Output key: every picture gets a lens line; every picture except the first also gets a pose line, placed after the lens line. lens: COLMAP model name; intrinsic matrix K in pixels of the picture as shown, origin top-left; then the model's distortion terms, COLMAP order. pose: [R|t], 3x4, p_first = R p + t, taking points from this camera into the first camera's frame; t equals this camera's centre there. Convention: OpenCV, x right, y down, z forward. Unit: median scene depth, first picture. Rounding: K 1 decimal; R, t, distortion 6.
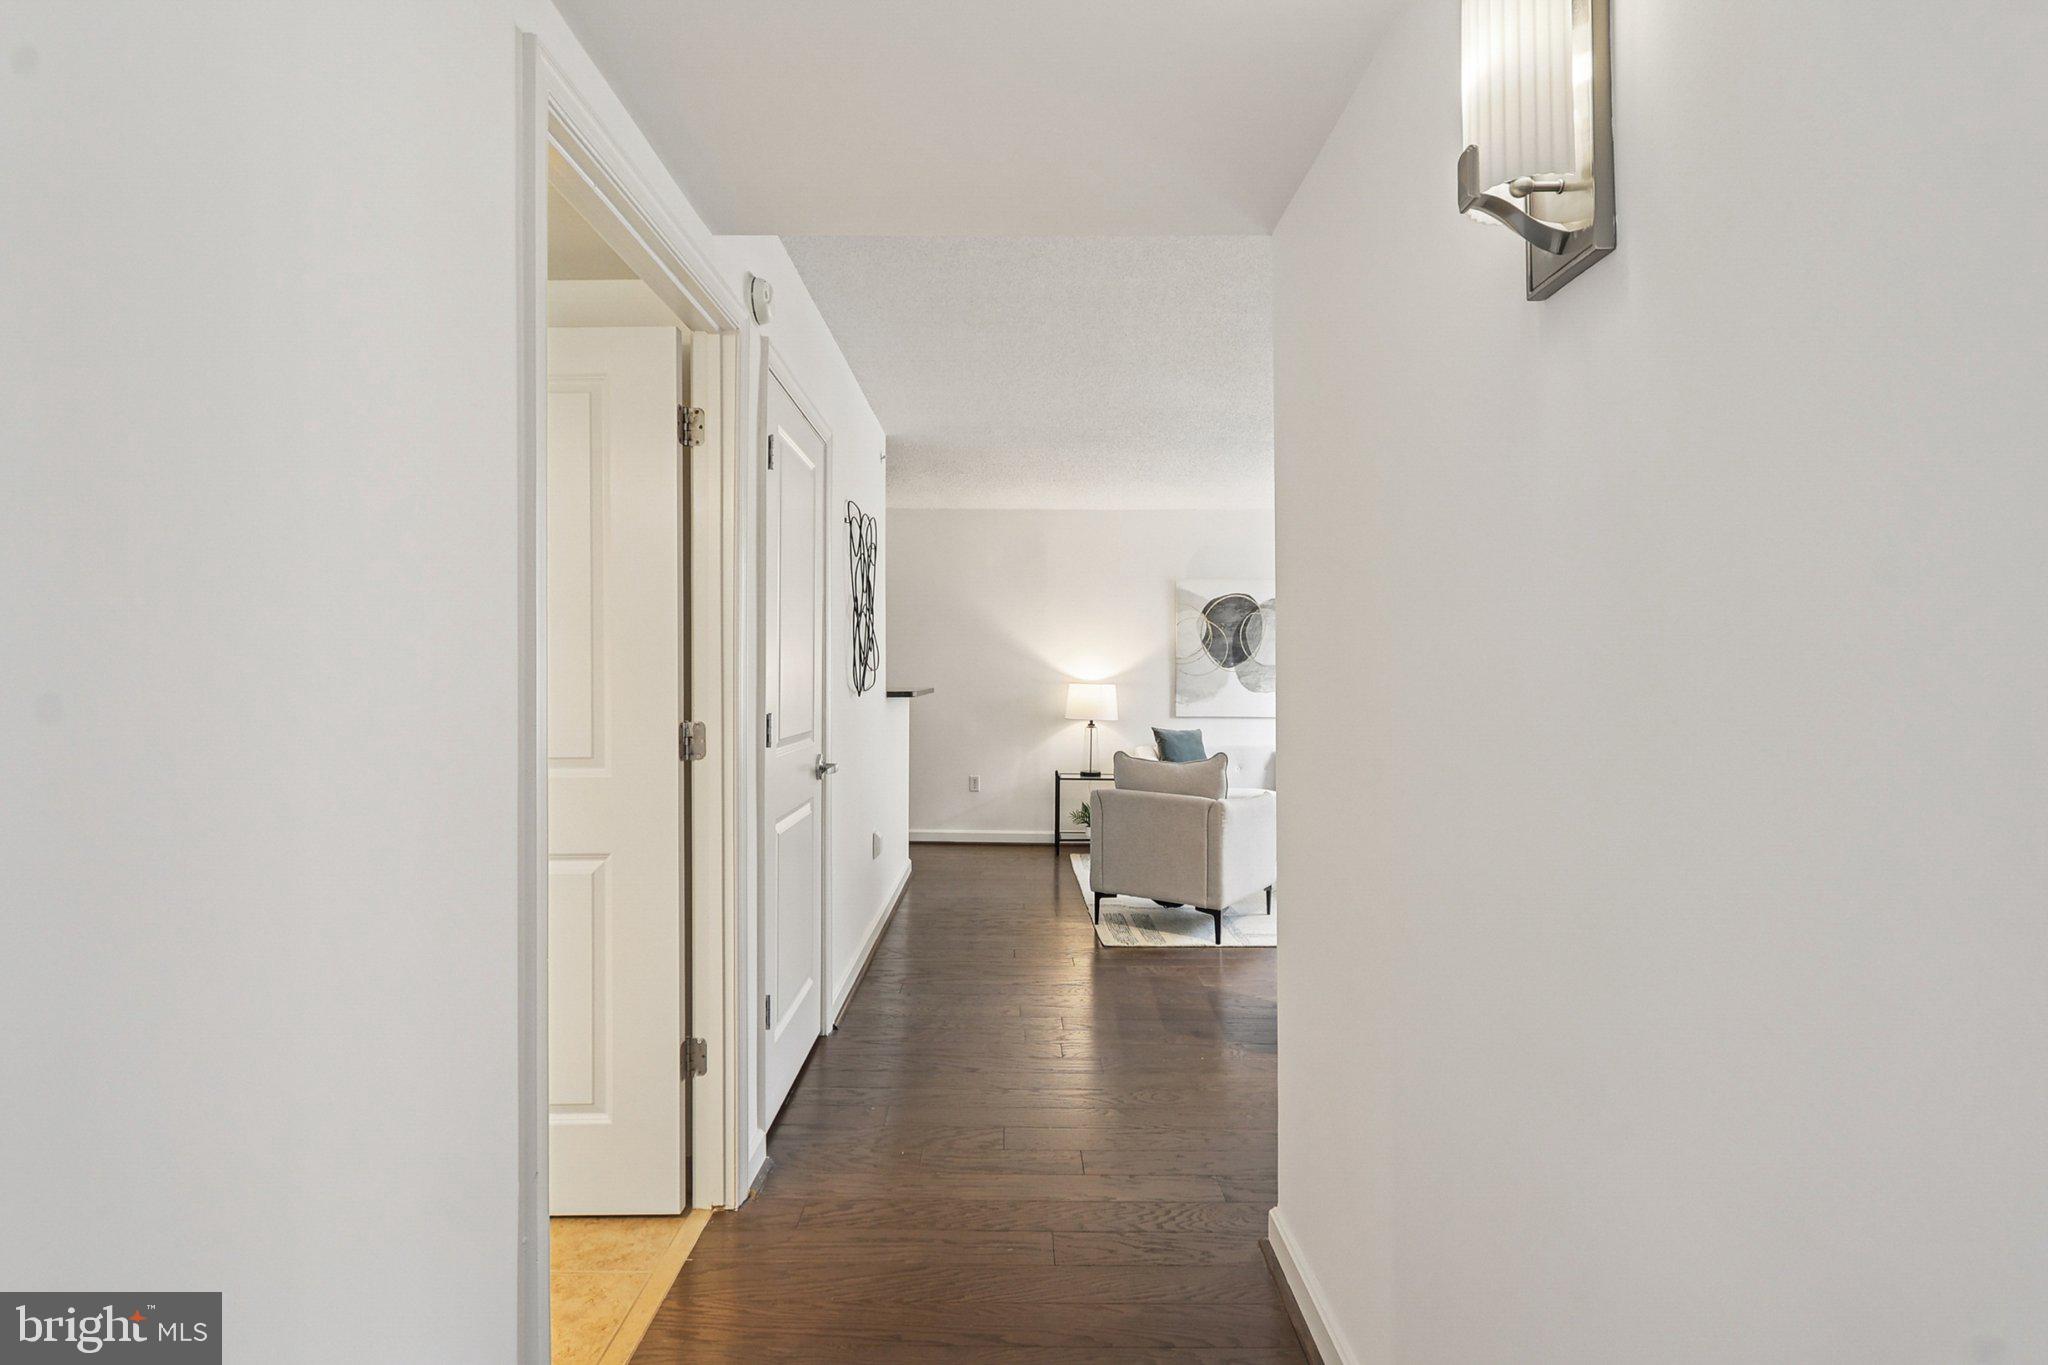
lens RADIAL K [[961.5, 0, 1006.8], [0, 961.5, 675.1], [0, 0, 1]] dist [0.002092, -0.001044]
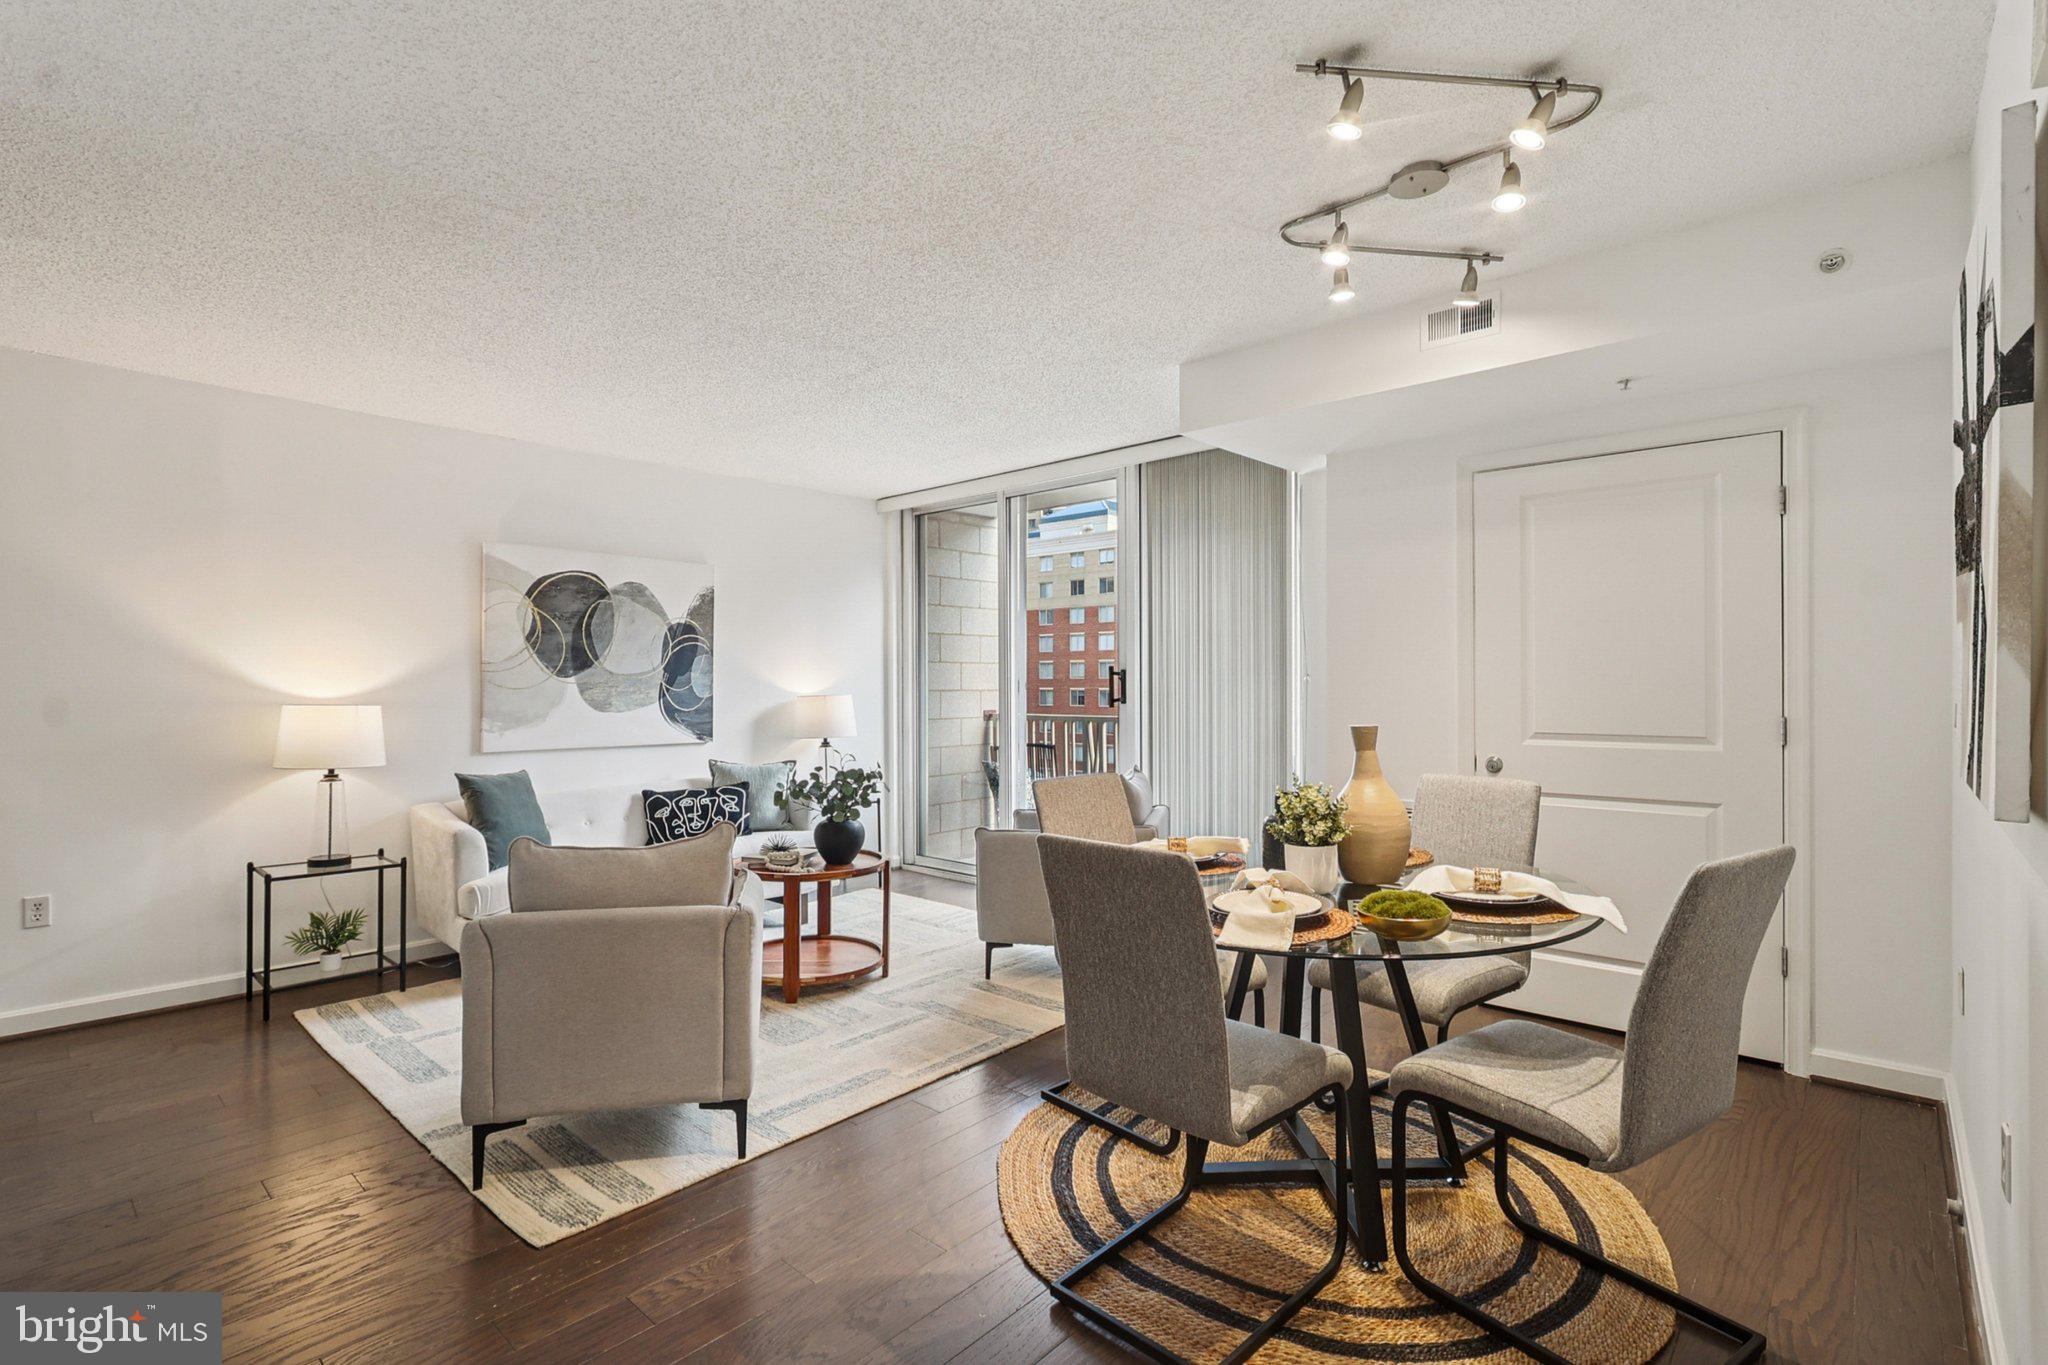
lens RADIAL K [[961.5, 0, 1022.5], [0, 961.5, 679.9], [0, 0, 1]] dist [0.002092, -0.001044]
pose [[0.678443, -0.000222, 0.734653, -0.054694], [0.004608, 0.999982, -0.003954, -0.001765], [-0.734638, 0.006068, 0.678432, 0.298886]]
